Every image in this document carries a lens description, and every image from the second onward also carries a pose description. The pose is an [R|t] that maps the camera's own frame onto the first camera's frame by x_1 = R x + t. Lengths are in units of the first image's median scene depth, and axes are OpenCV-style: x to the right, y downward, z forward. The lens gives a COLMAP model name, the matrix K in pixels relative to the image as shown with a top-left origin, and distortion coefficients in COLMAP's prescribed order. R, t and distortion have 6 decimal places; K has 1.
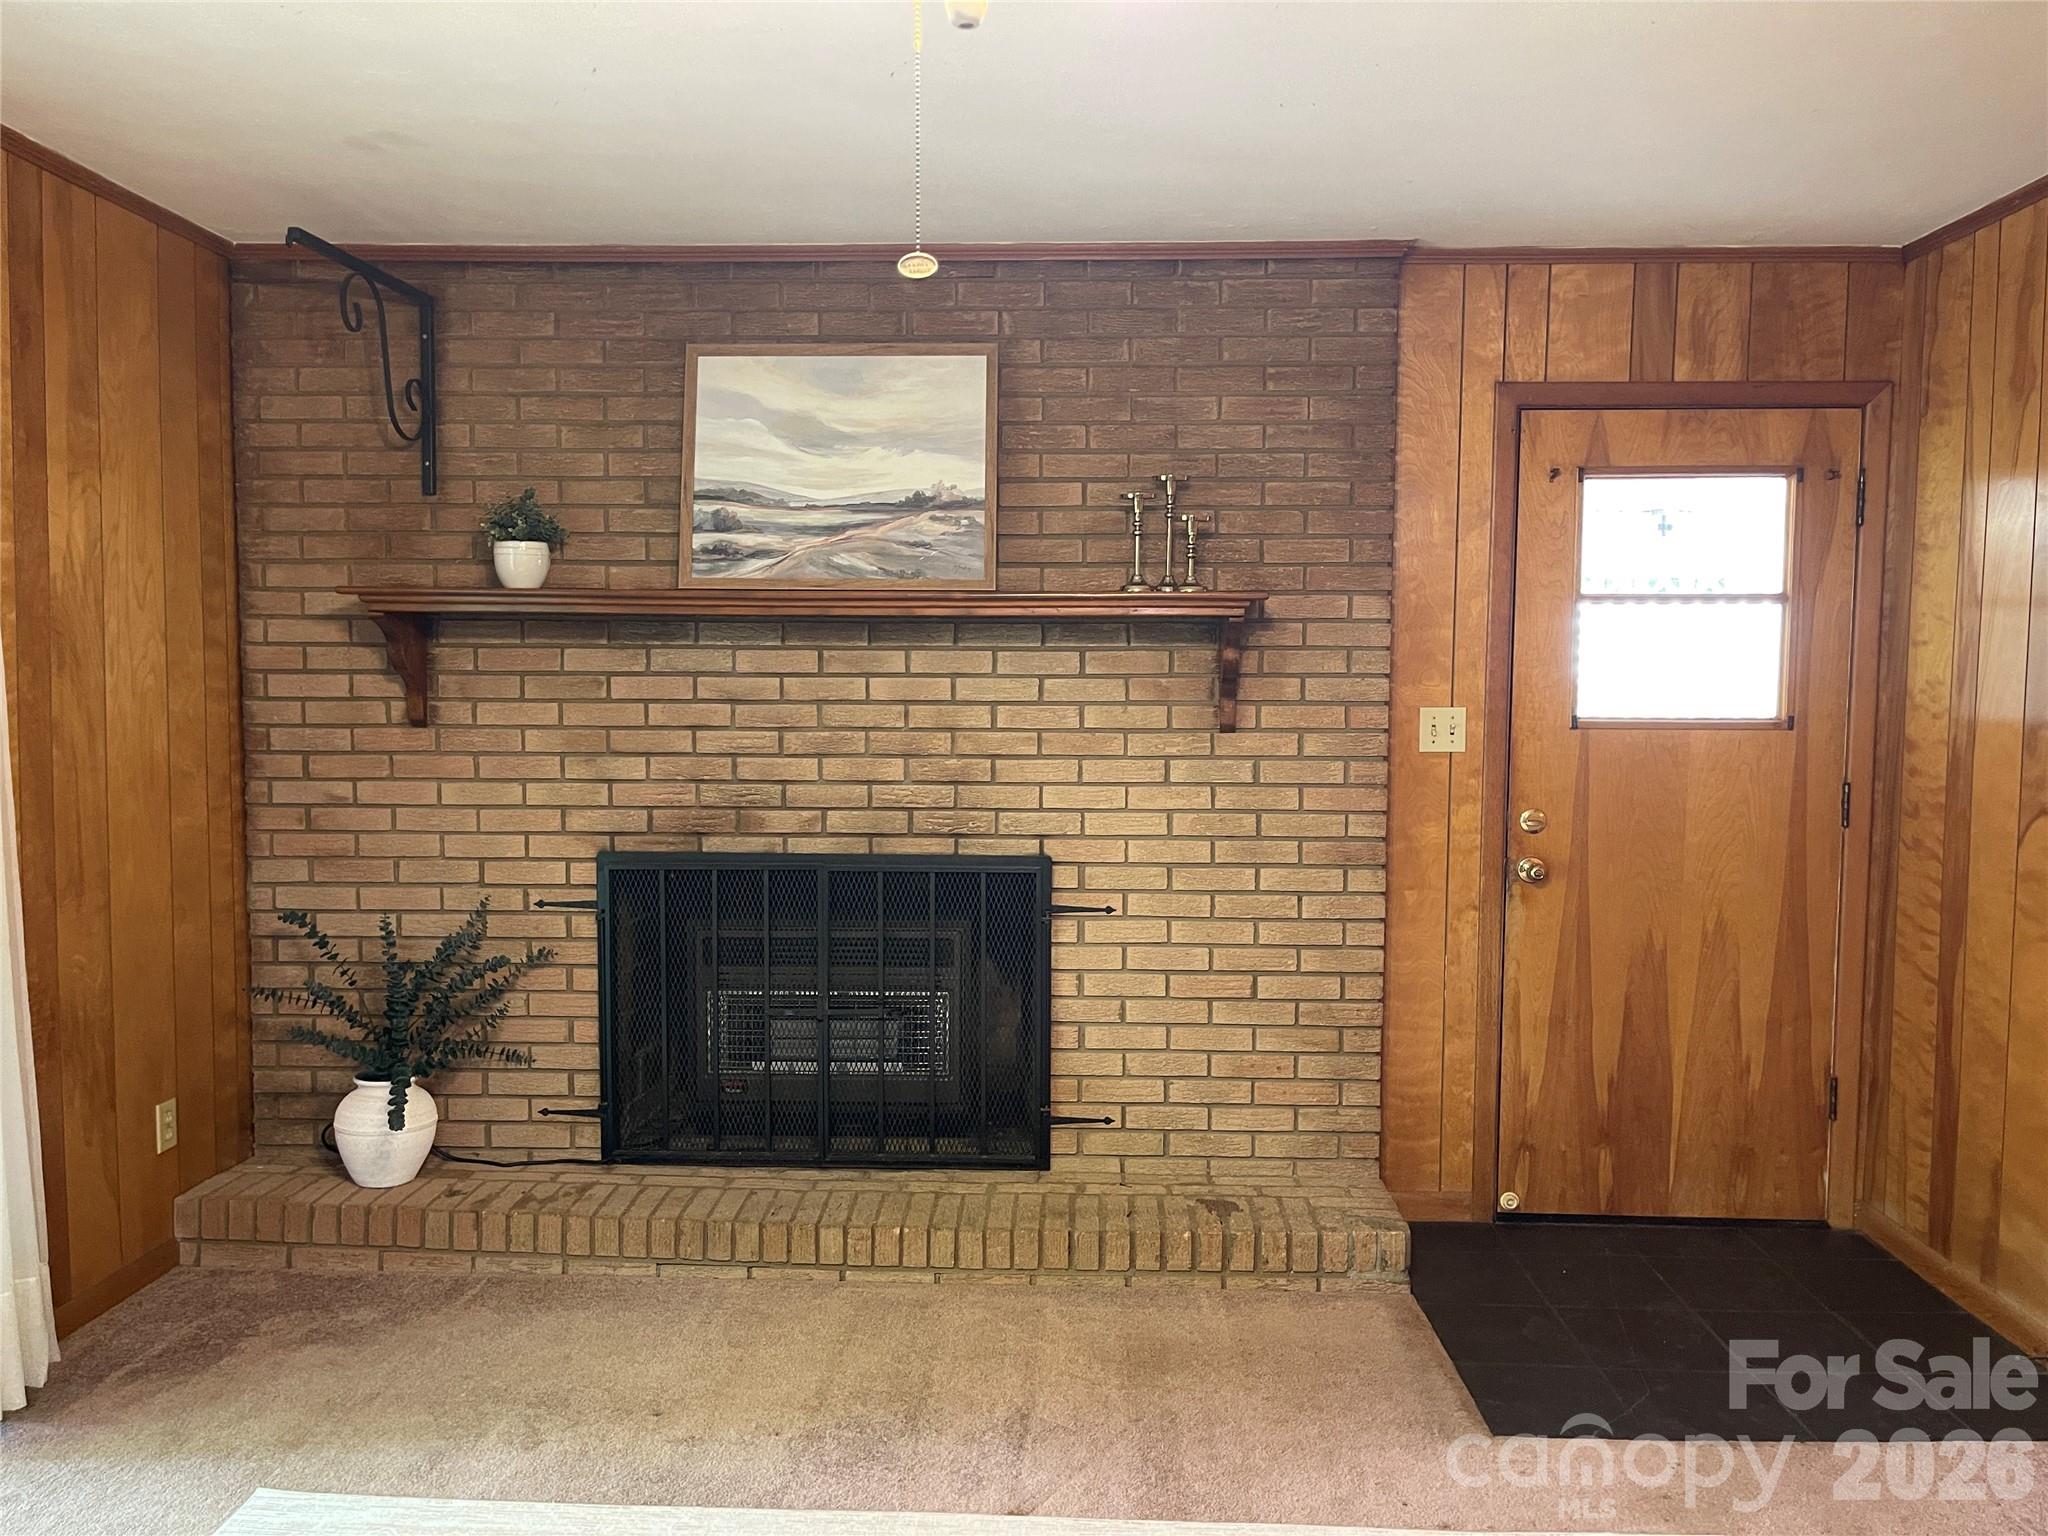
lens RADIAL K [[1549.3, 0, 1039.8], [0, 1549.3, 771.8], [0, 0, 1]] dist [0.076458, -0.103039]
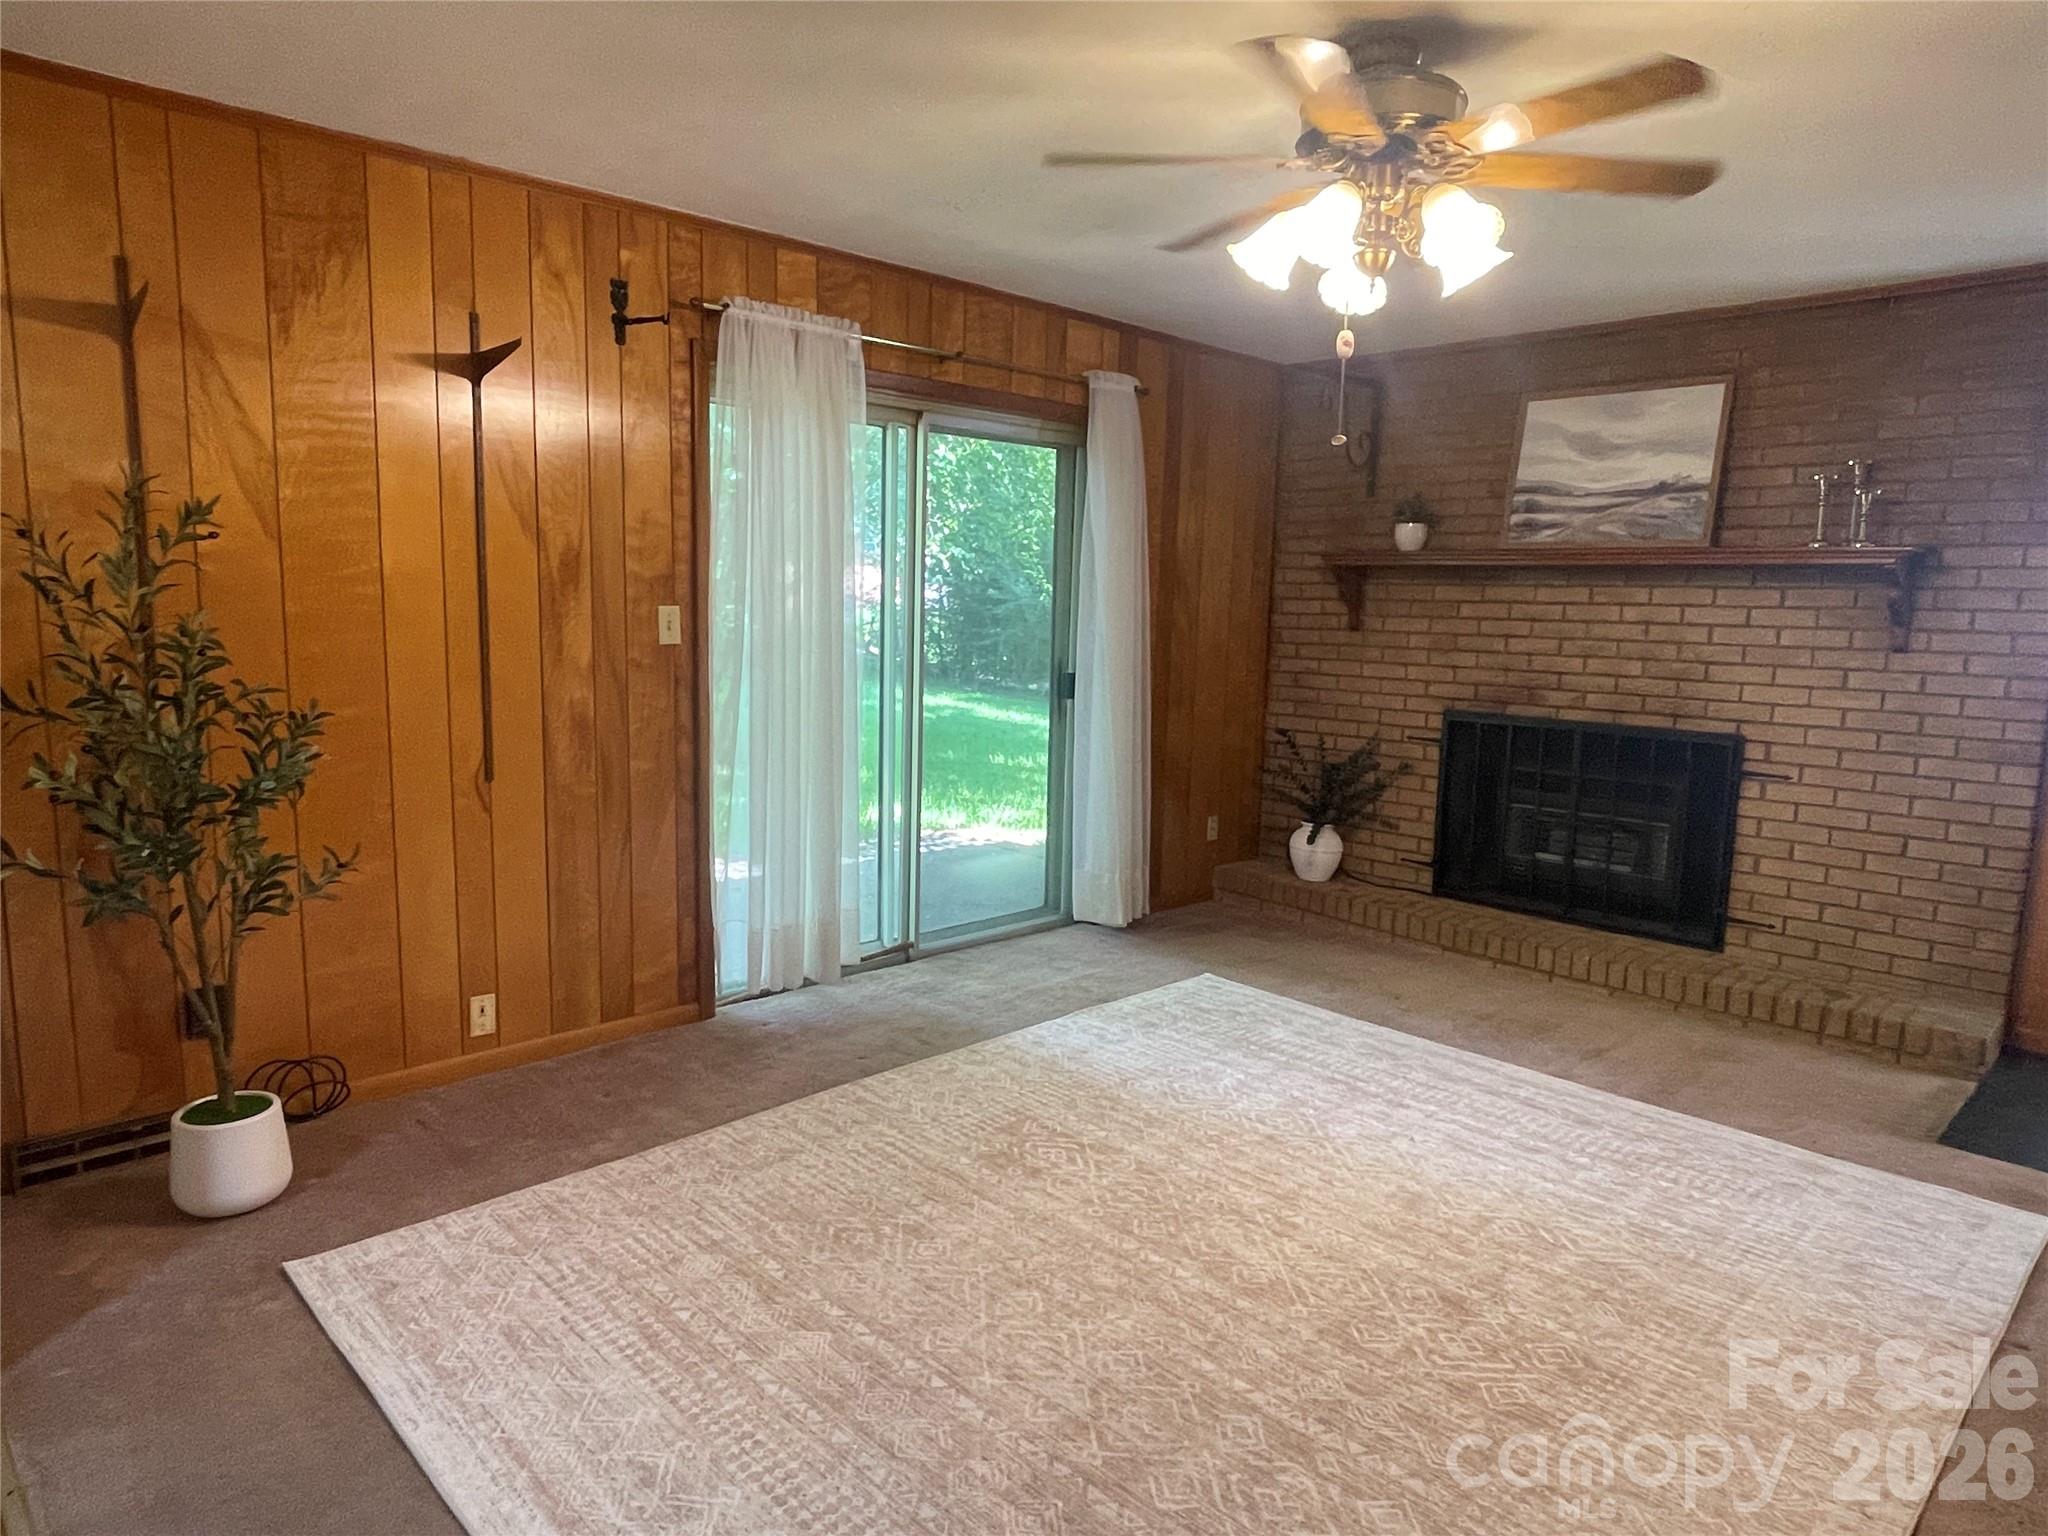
lens RADIAL K [[1240.5, 0, 1024.0], [0, 1240.5, 768.0], [0, 0, 1]] dist [-0.030590, 0.001511]
pose [[0.726217, 0.102411, -0.679795, 0.294924], [-0.060418, 0.994523, 0.085282, 0.028428], [0.684806, -0.020861, 0.728427, -0.268734]]
